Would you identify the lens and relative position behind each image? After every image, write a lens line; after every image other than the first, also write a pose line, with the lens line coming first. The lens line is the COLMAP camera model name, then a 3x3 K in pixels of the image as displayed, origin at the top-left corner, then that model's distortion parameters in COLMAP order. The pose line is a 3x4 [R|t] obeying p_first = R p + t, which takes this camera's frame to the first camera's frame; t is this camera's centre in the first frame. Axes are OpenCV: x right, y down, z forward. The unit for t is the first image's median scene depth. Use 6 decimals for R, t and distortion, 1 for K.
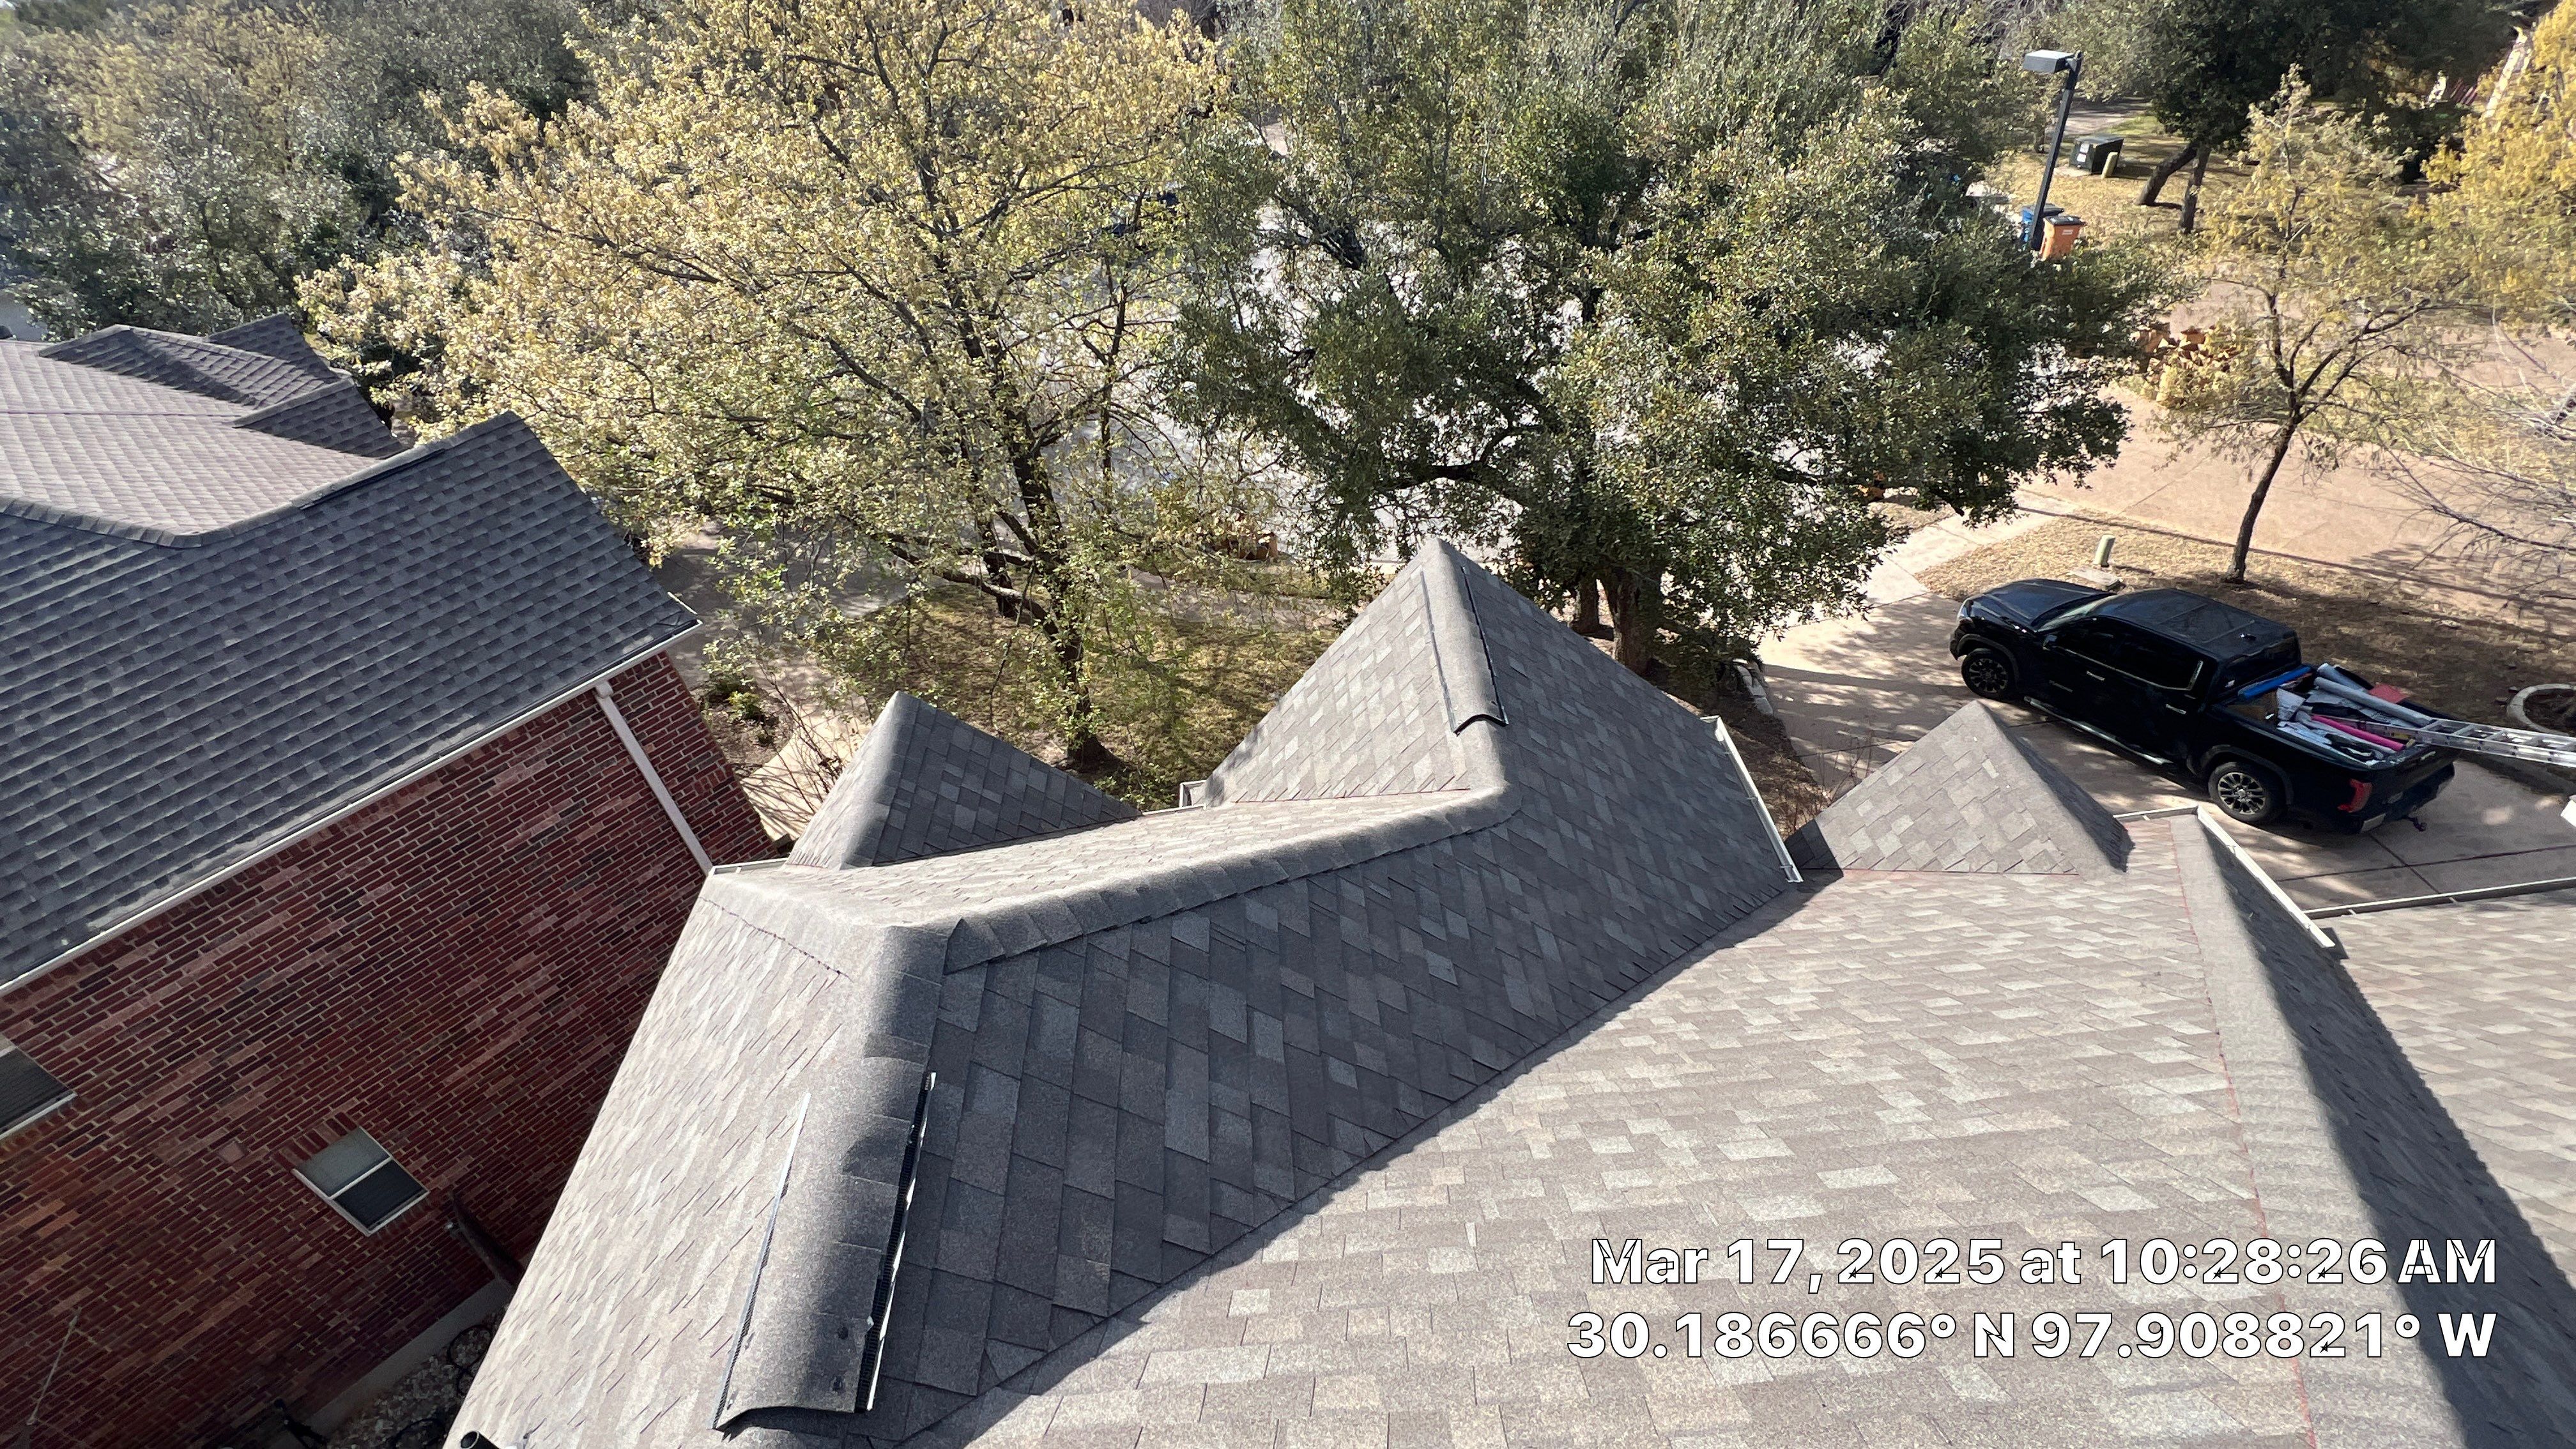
lens RADIAL K [[1206.6, 0, 1278.9], [0, 1206.6, 709.6], [0, 0, 1]] dist [-0.000836, 0.000489]
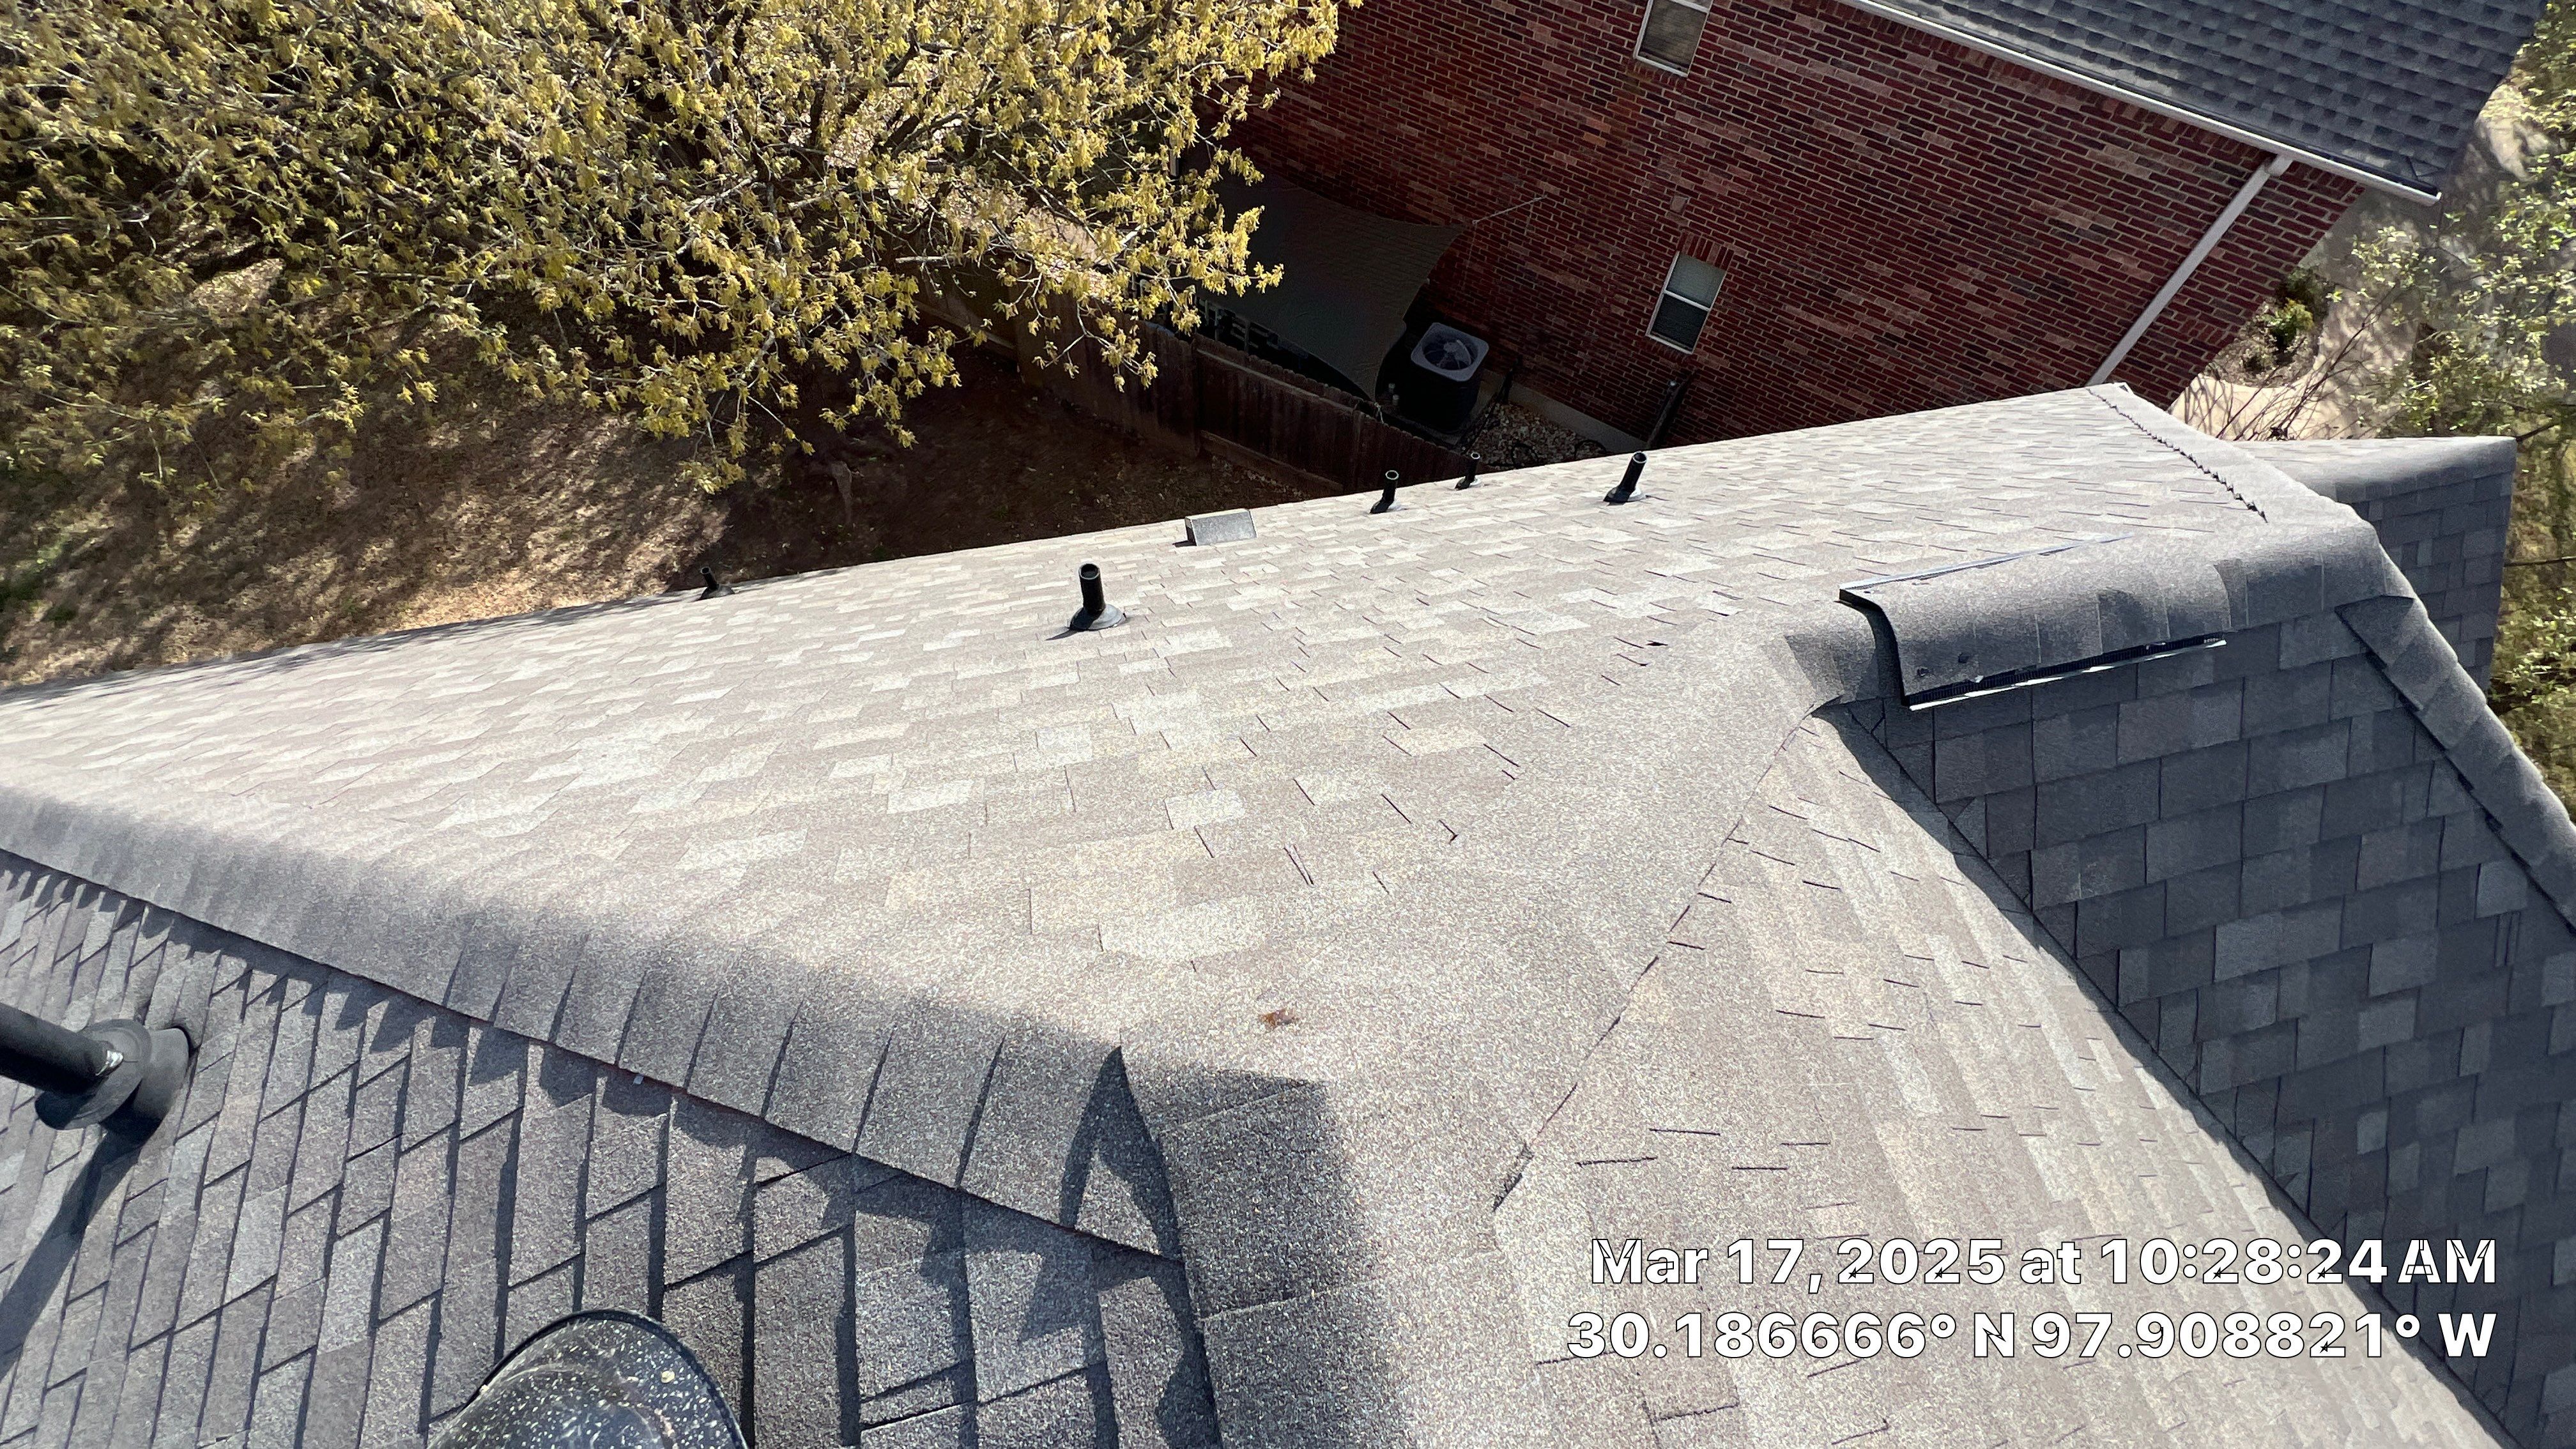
lens RADIAL K [[1206.6, 0, 1278.9], [0, 1206.6, 709.6], [0, 0, 1]] dist [-0.000836, 0.000489]
pose [[0.174499, 0.904086, -0.390101, -0.004873], [-0.657273, 0.401943, 0.637522, 0.059839], [0.733173, 0.145156, 0.664370, -0.025073]]
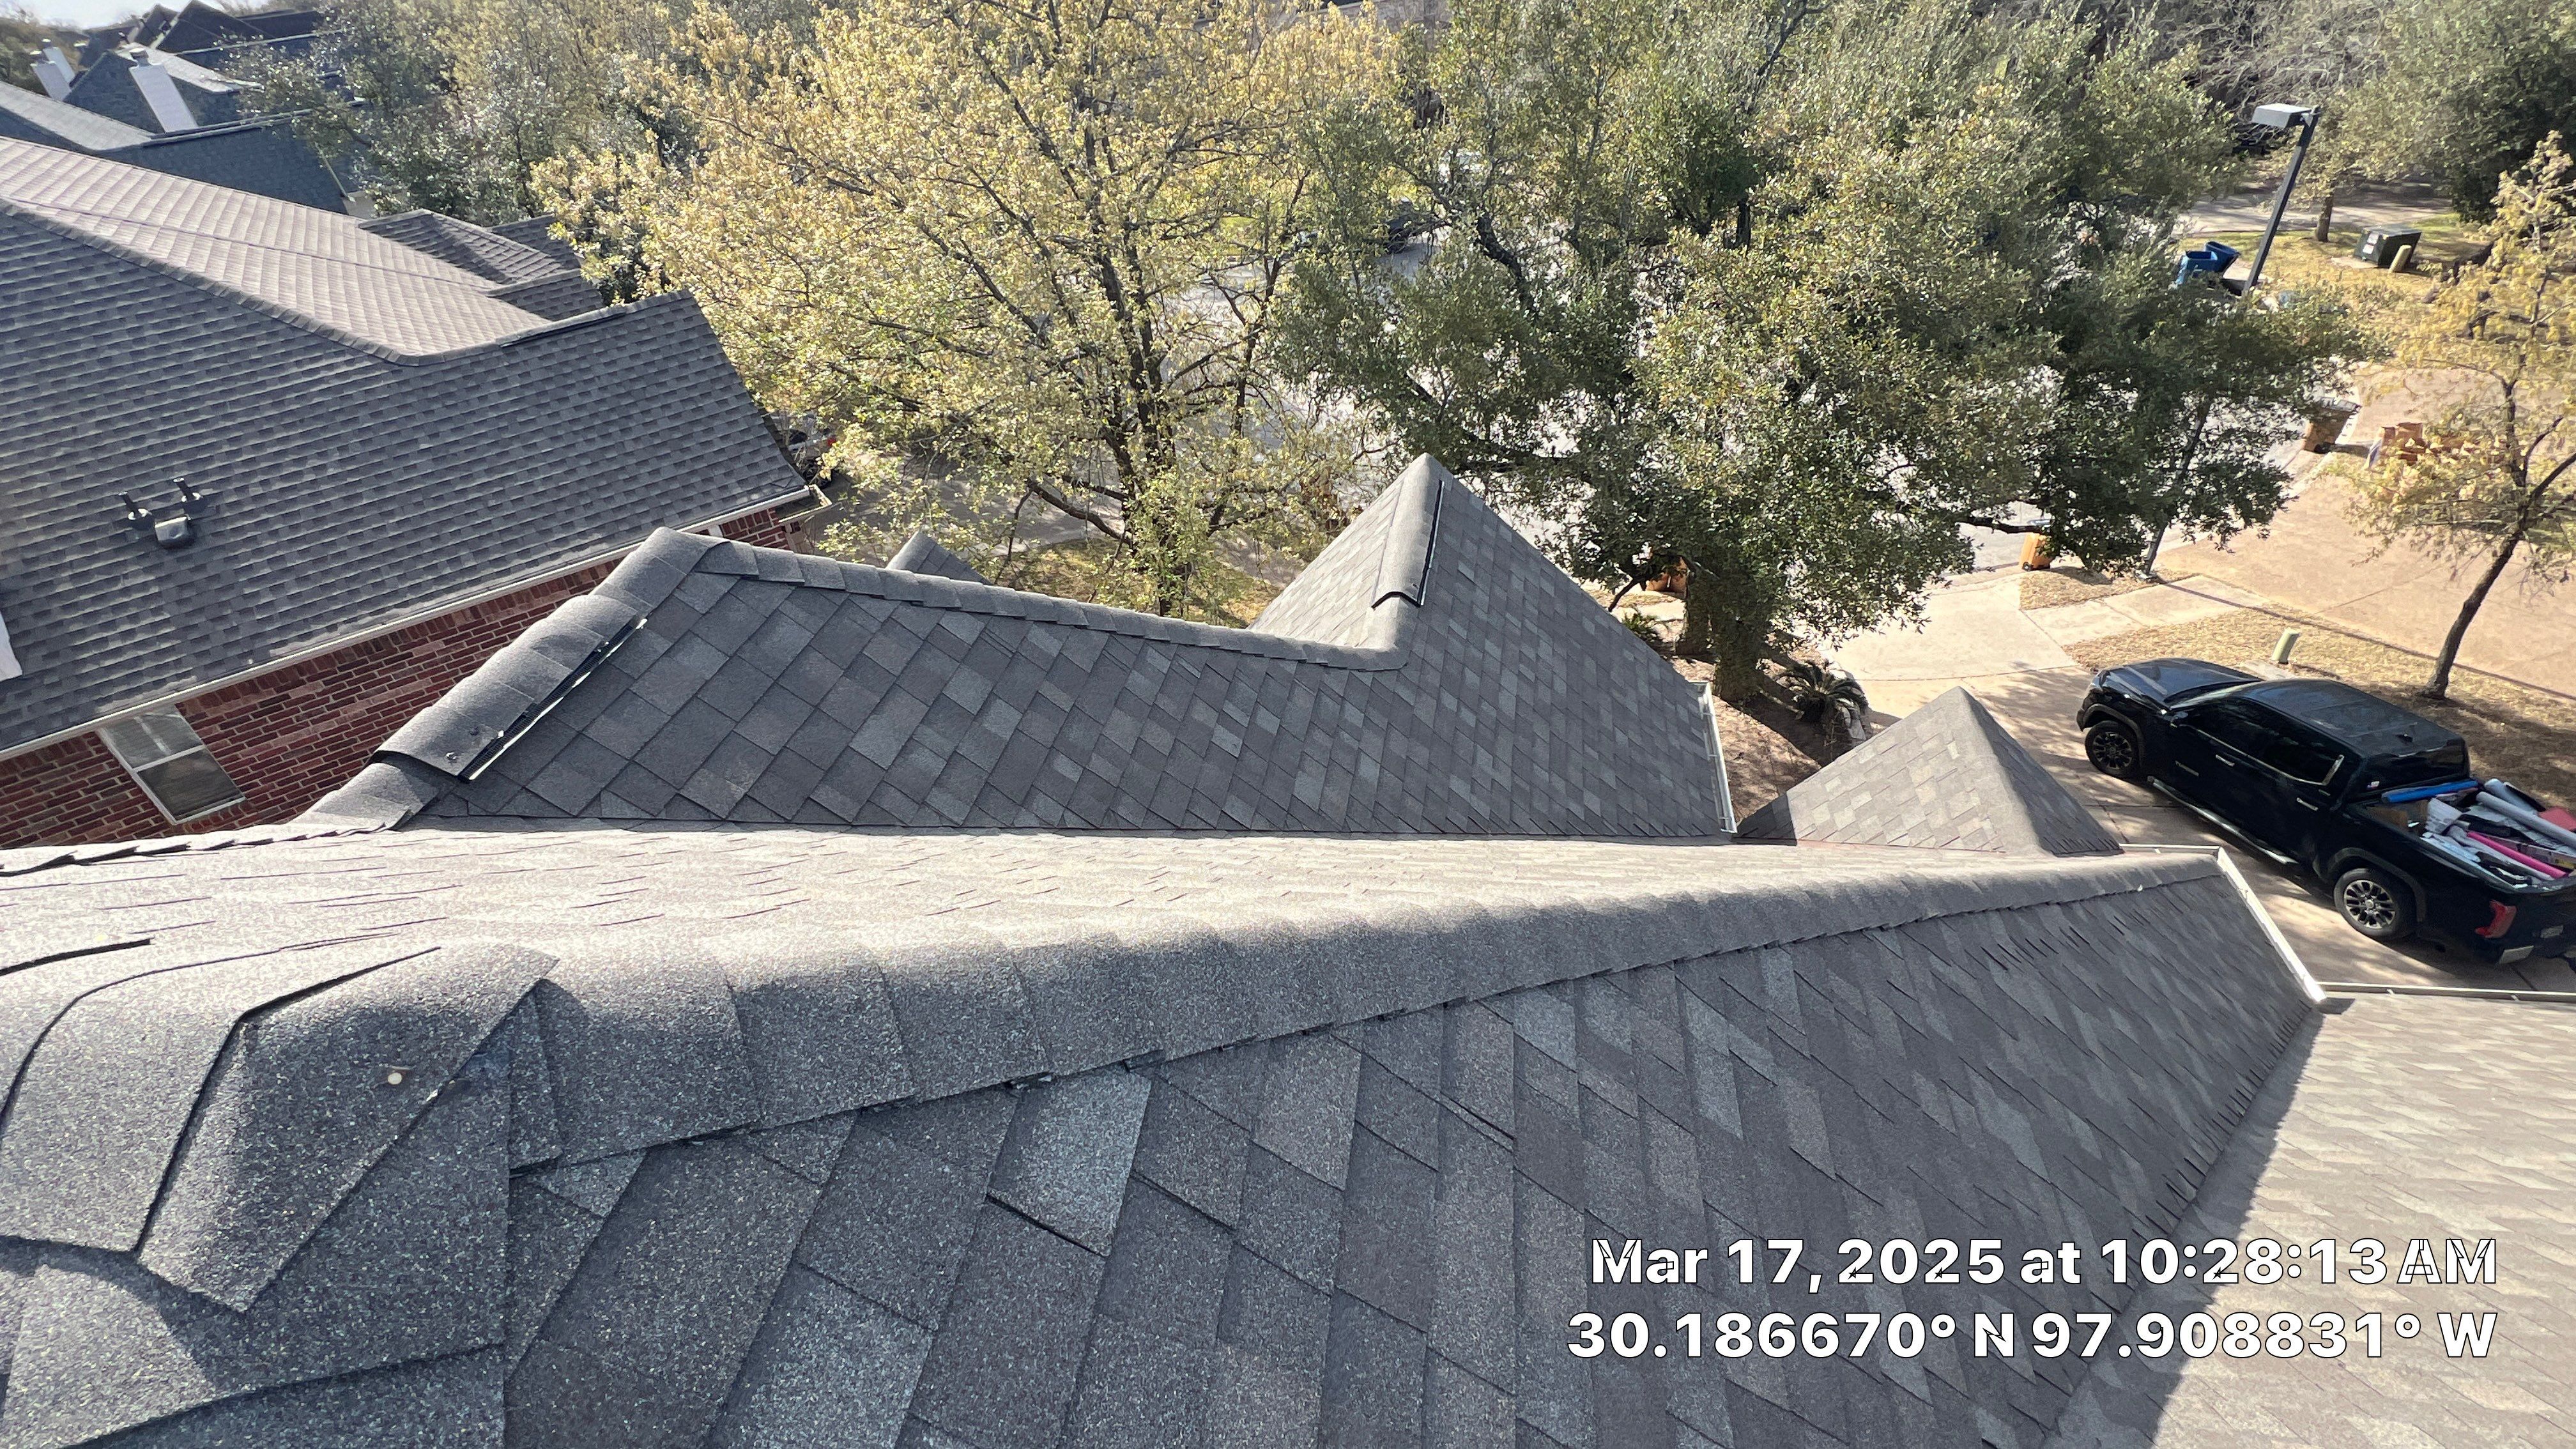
lens RADIAL K [[1212.4, 0, 1287.0], [0, 1212.4, 714.7], [0, 0, 1]] dist [-0.008149, 0.005523]
pose [[0.978514, 0.145625, -0.145958, 0.154431], [-0.149338, 0.988676, -0.014752, 0.088987], [0.142156, 0.036232, 0.989181, -0.035495]]
